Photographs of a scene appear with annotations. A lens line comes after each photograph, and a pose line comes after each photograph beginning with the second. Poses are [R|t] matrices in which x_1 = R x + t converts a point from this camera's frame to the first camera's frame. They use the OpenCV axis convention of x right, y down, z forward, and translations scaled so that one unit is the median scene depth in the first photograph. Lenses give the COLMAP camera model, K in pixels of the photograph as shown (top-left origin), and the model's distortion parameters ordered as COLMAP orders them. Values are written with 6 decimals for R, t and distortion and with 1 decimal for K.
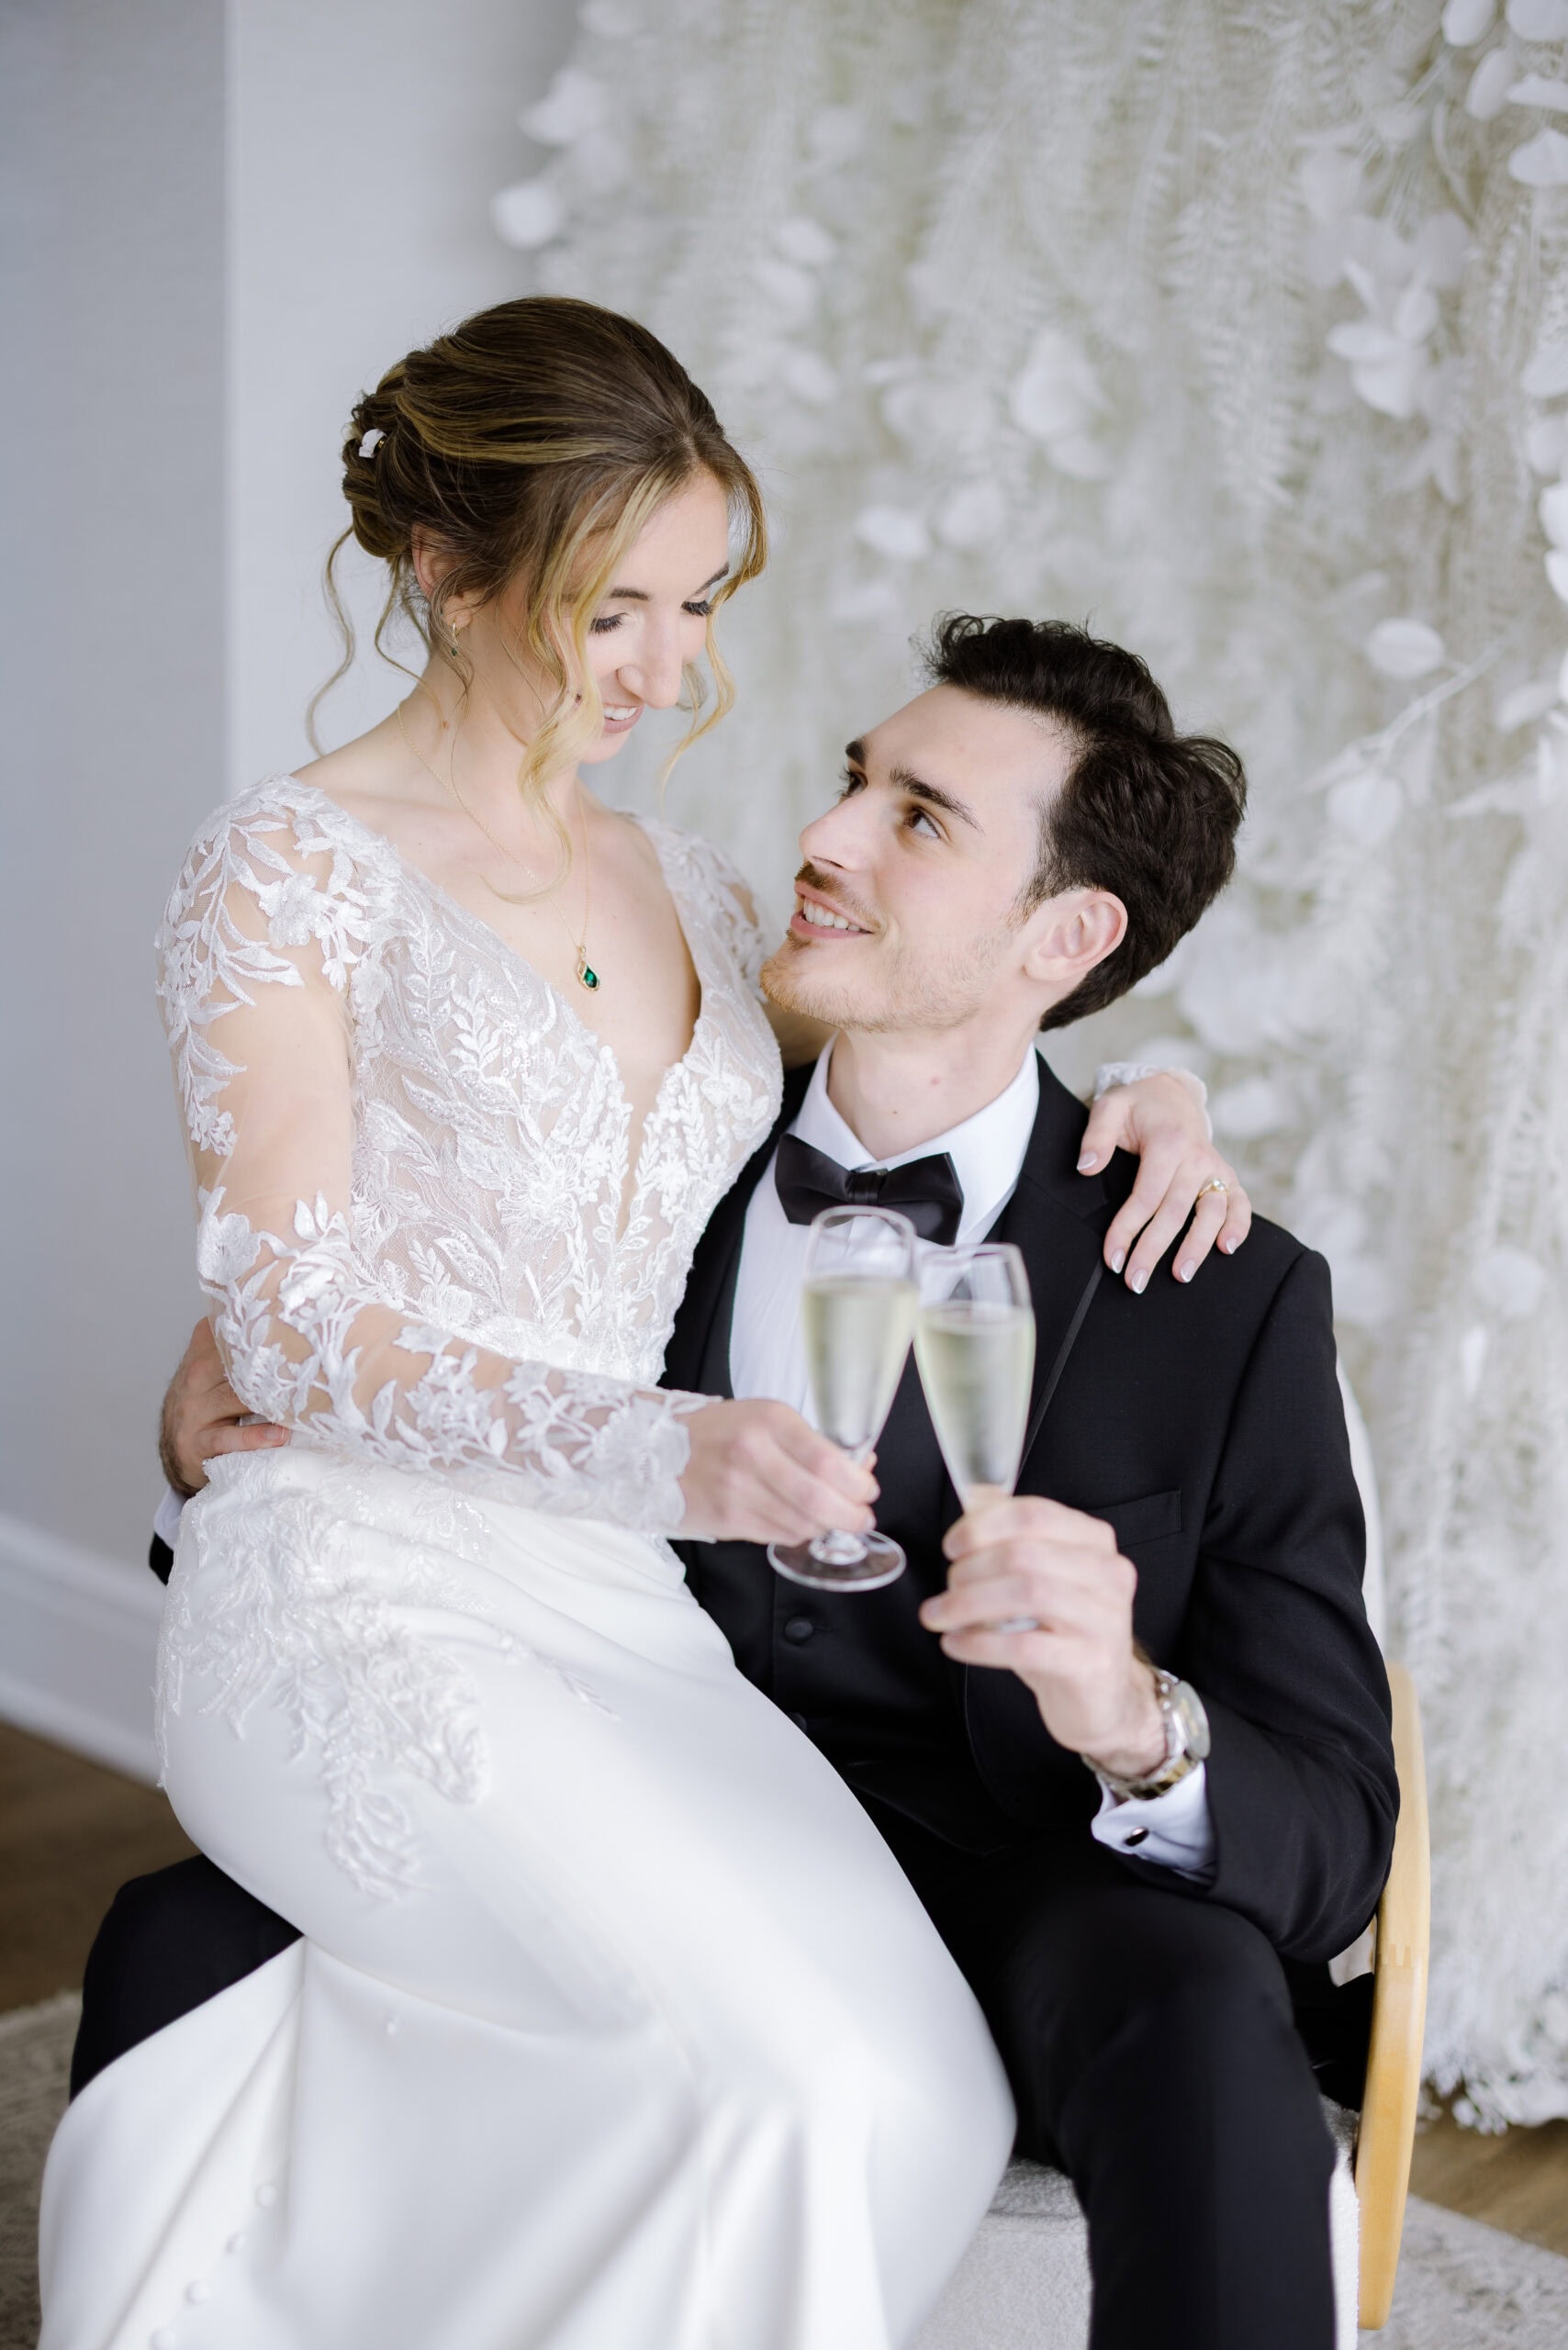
lens RADIAL K [[3587.1, 0, 779.5], [0, 3587.1, 1184.6], [0, 0, 1]] dist [0.012255, 0.000000]
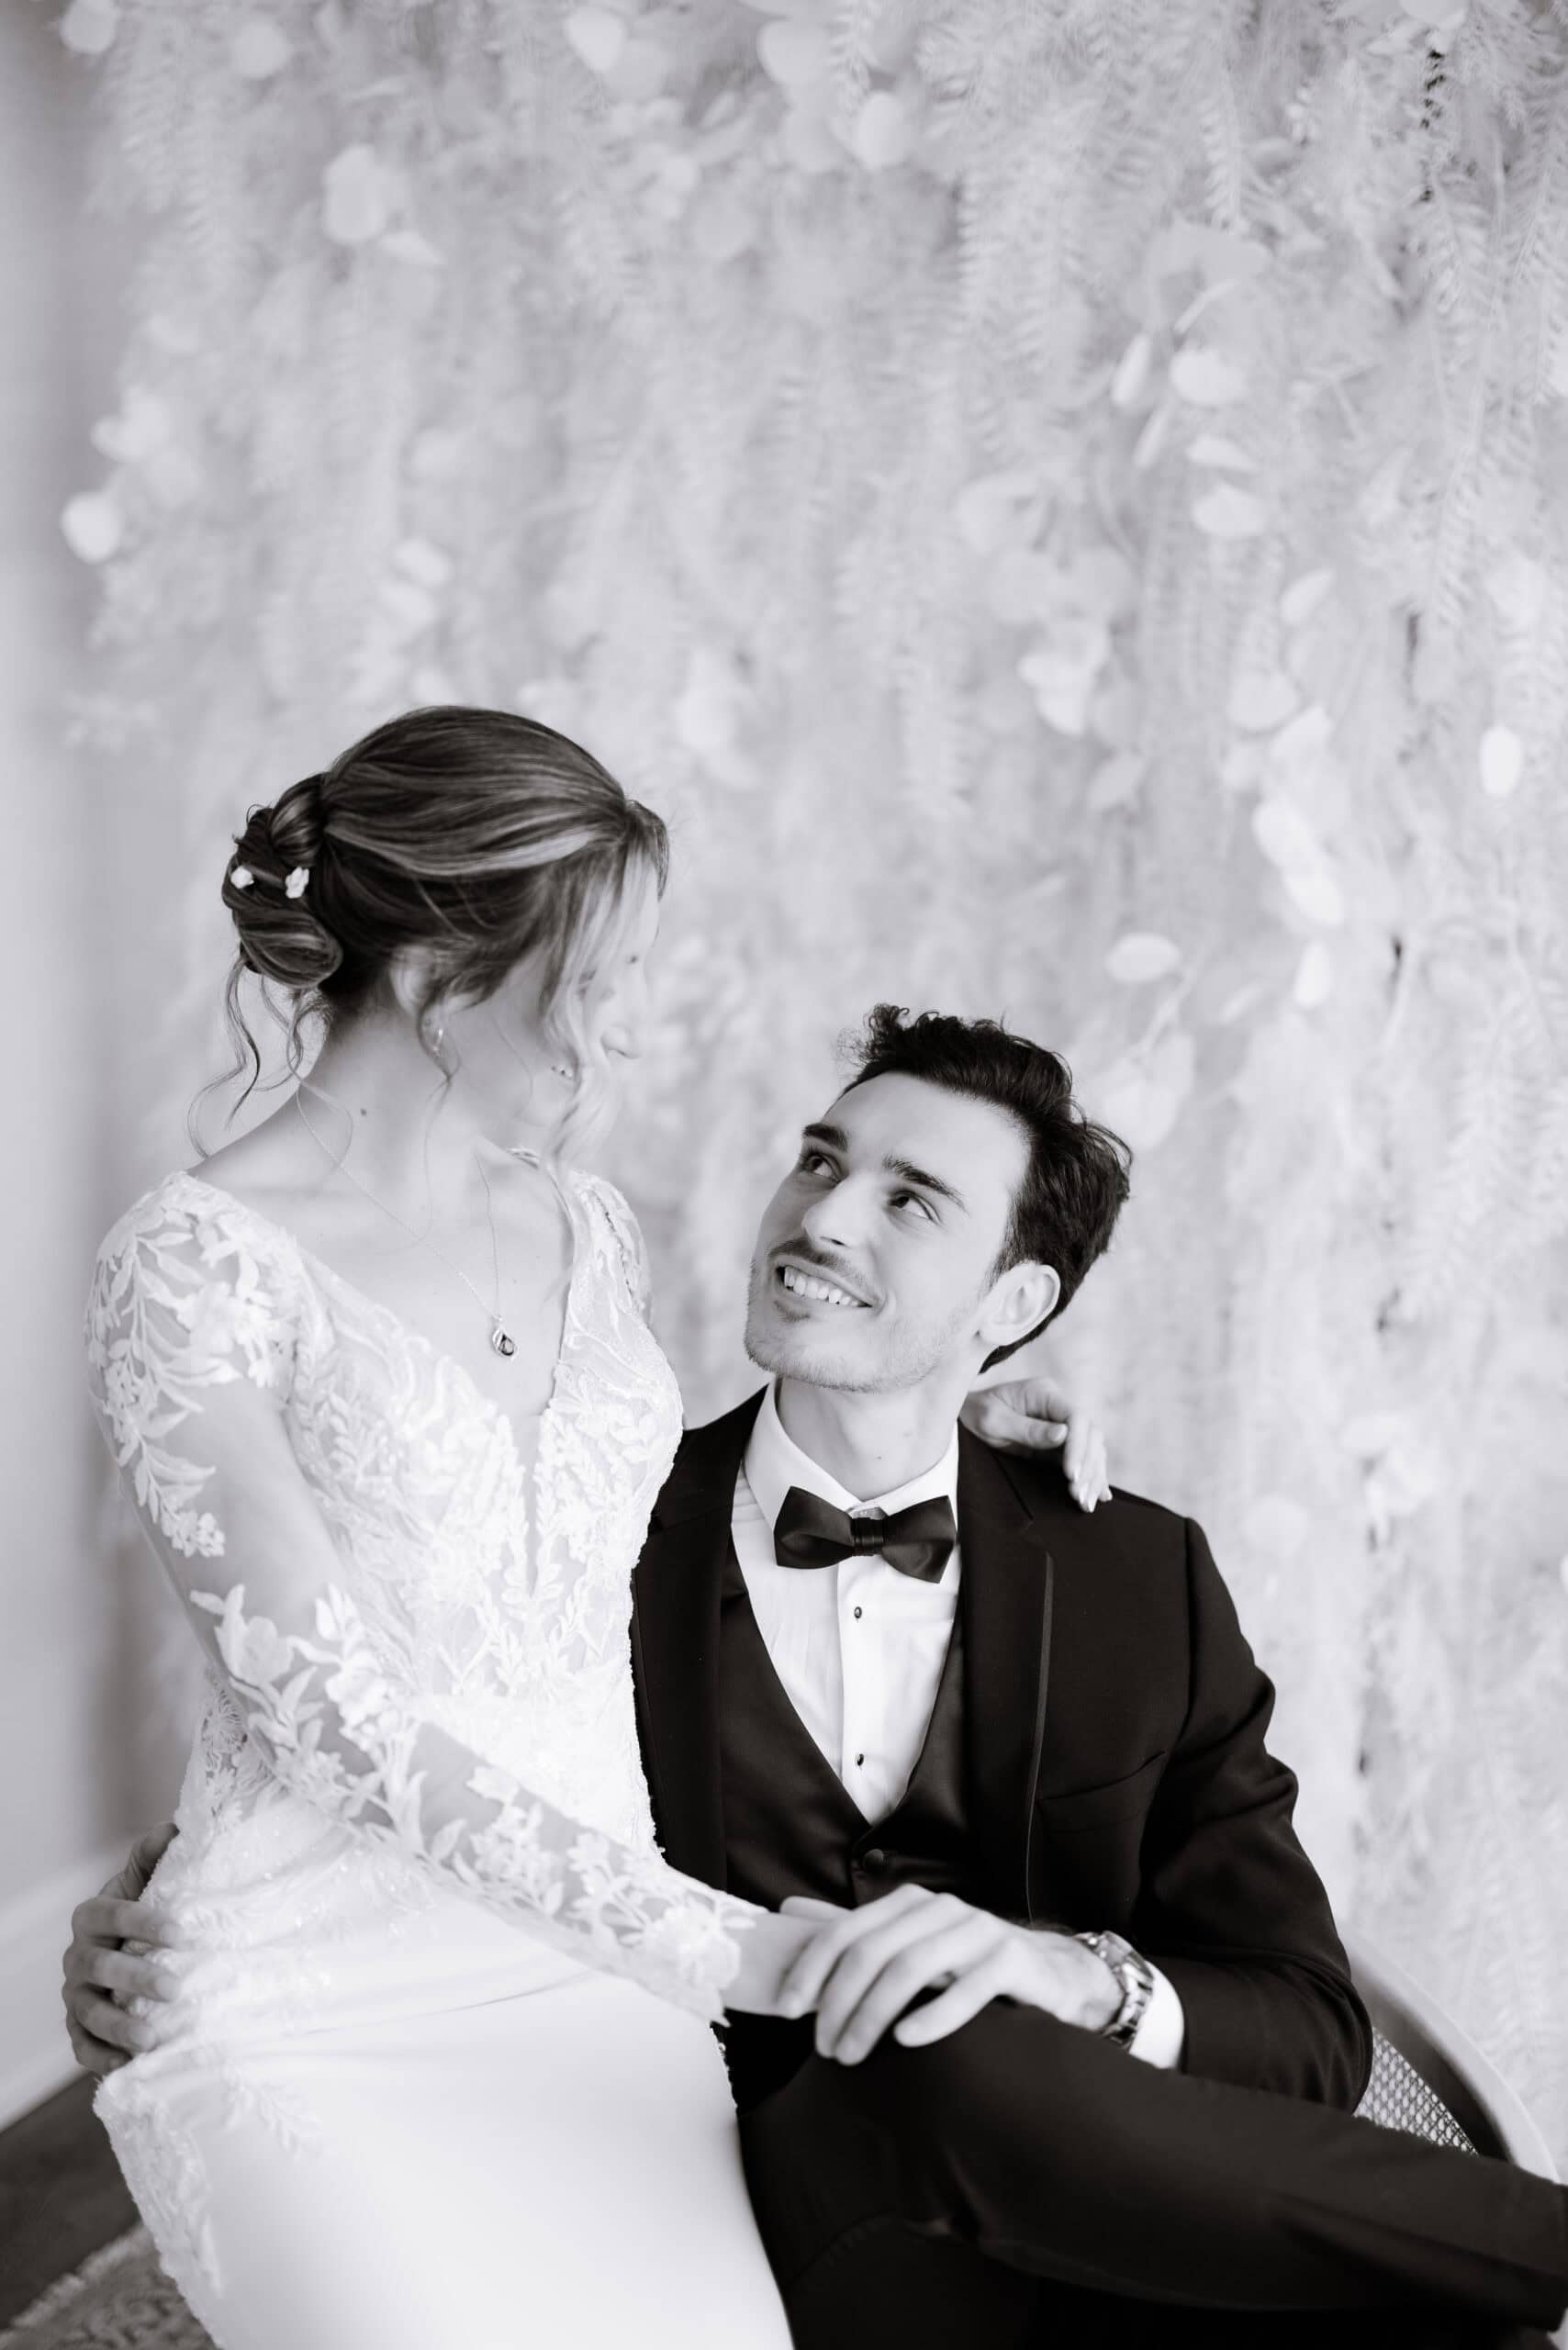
lens RADIAL K [[3587.1, 0, 794.6], [0, 3587.1, 1173.7], [0, 0, 1]] dist [0.012255, 0.000000]
pose [[0.944180, -0.089176, 0.317130, -0.292034], [0.093122, 0.995651, 0.002724, -0.103760], [-0.315994, 0.026960, 0.948378, 0.005172]]
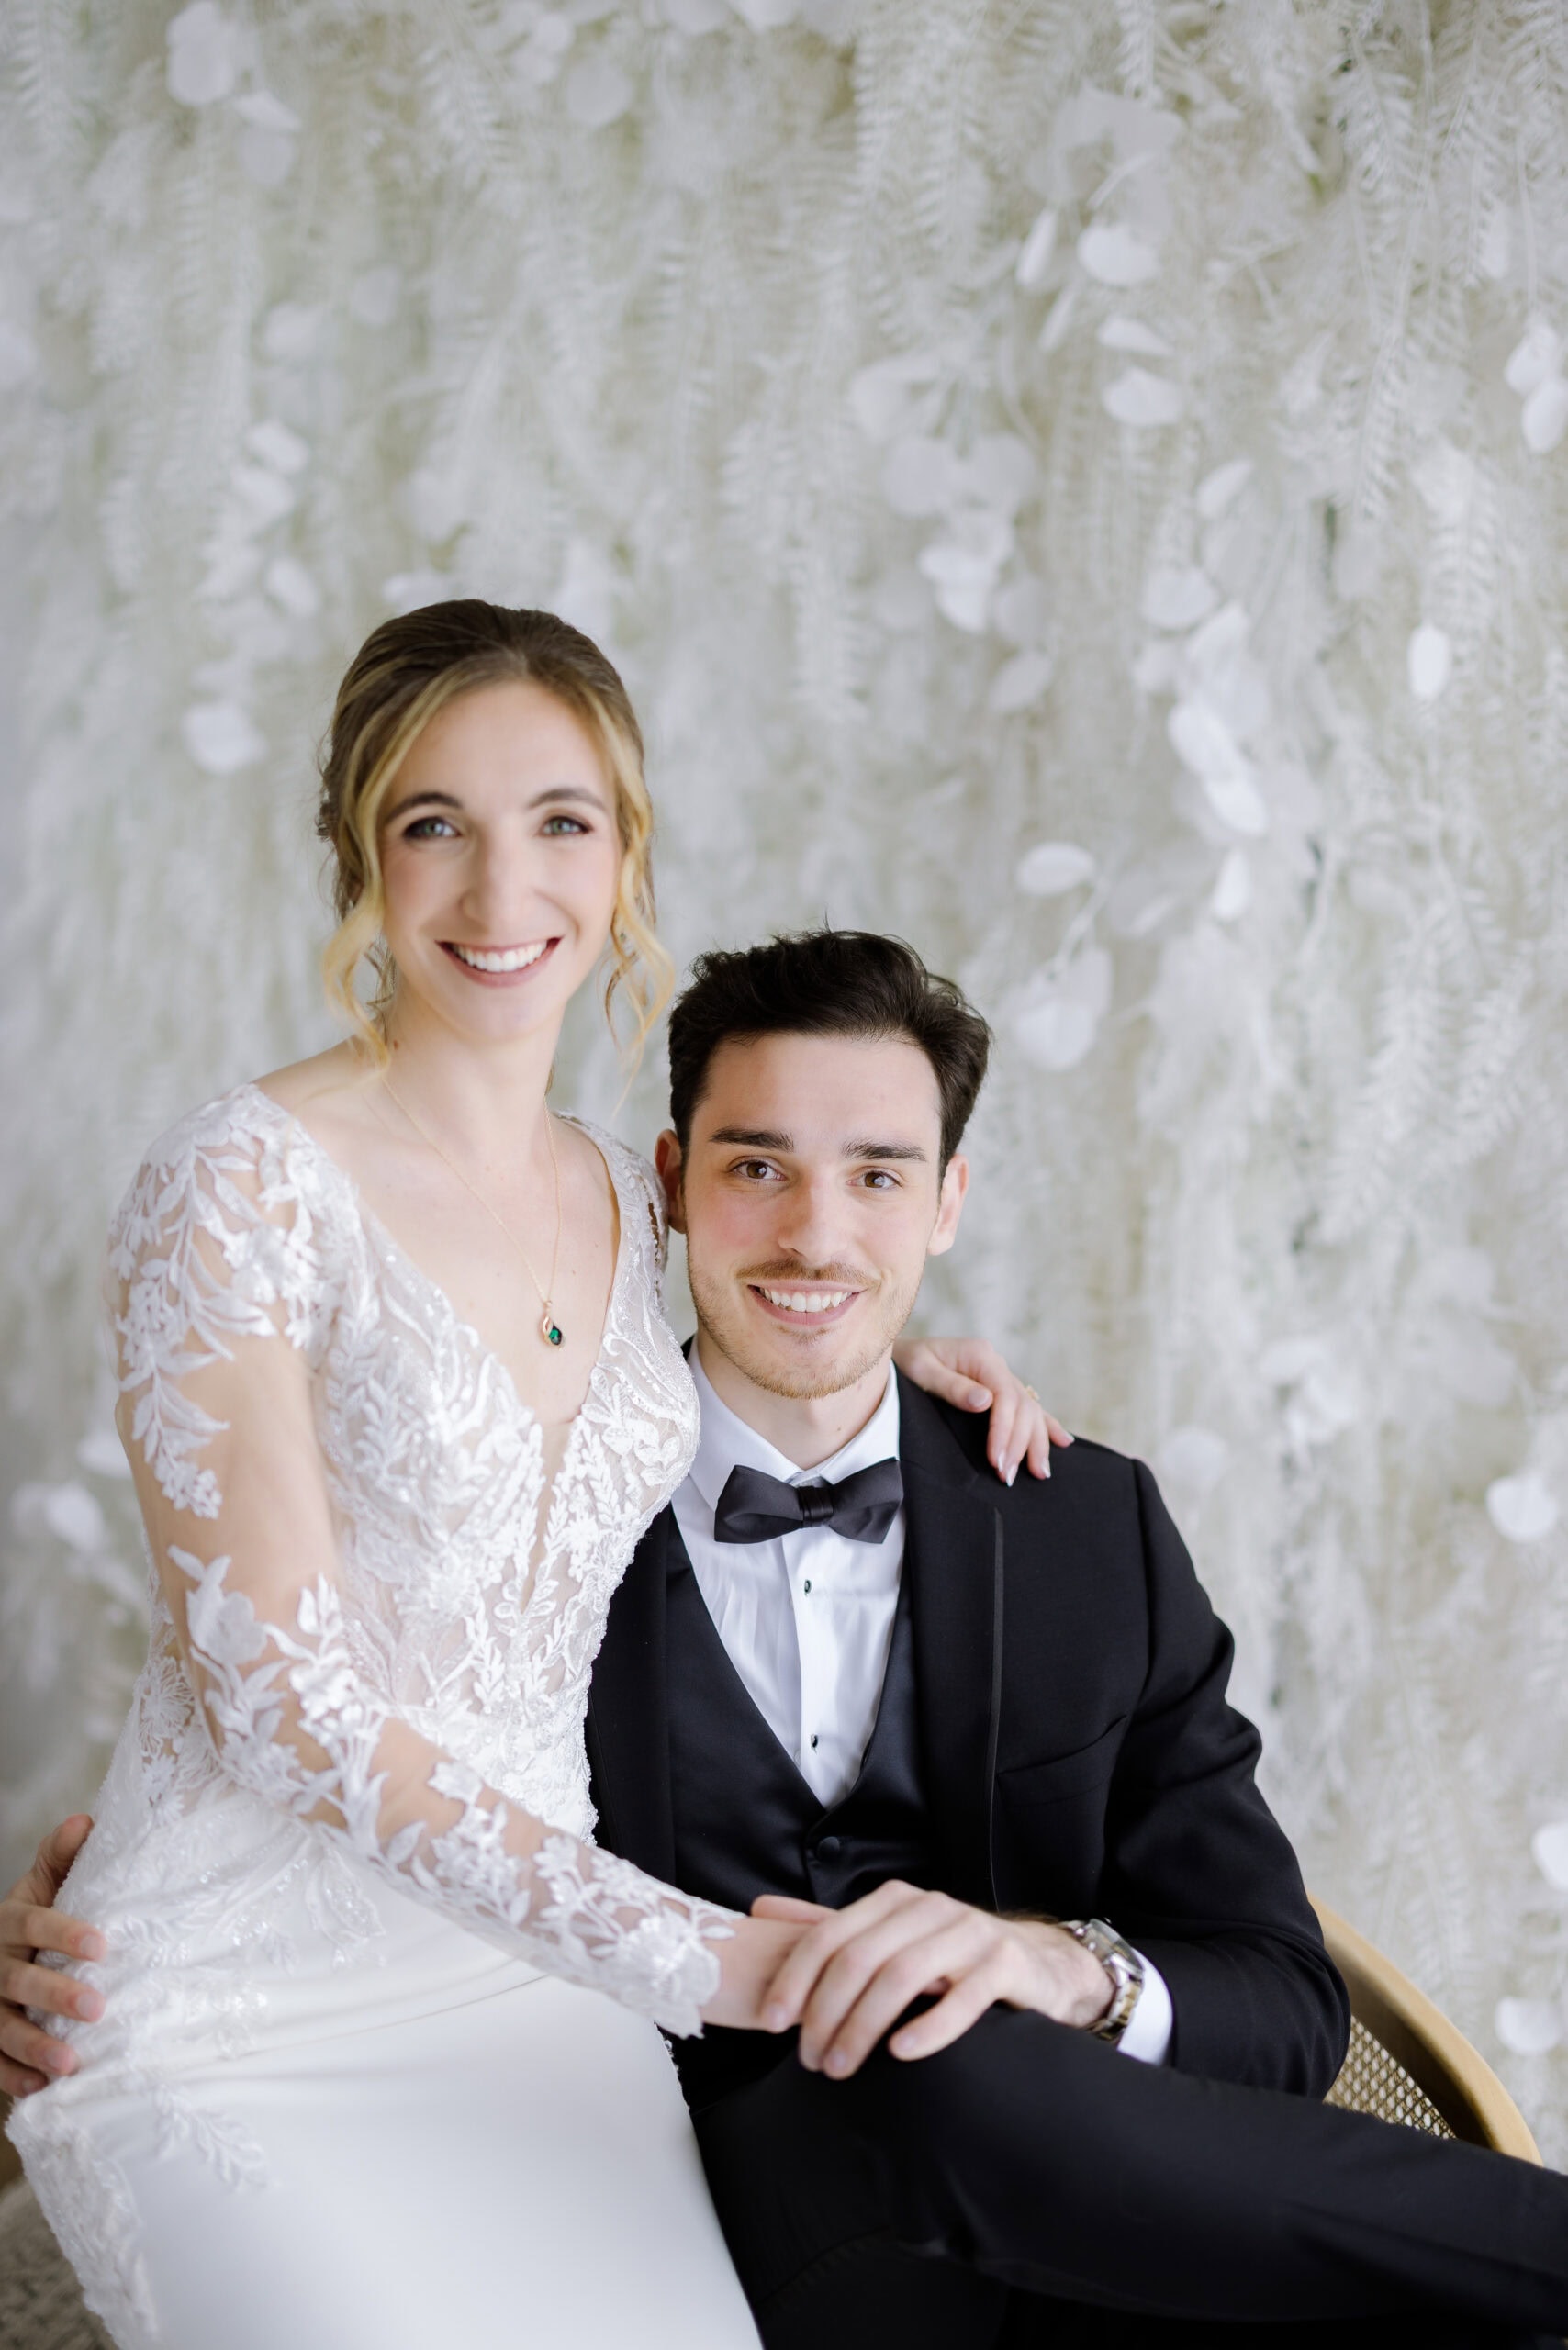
lens RADIAL K [[3587.1, 0, 790.6], [0, 3587.1, 1169.6], [0, 0, 1]] dist [0.012255, 0.000000]
pose [[0.920683, -0.109987, 0.374494, -0.311673], [0.101025, 0.993930, 0.043546, -0.123480], [-0.377011, -0.002258, 0.926206, 0.072149]]
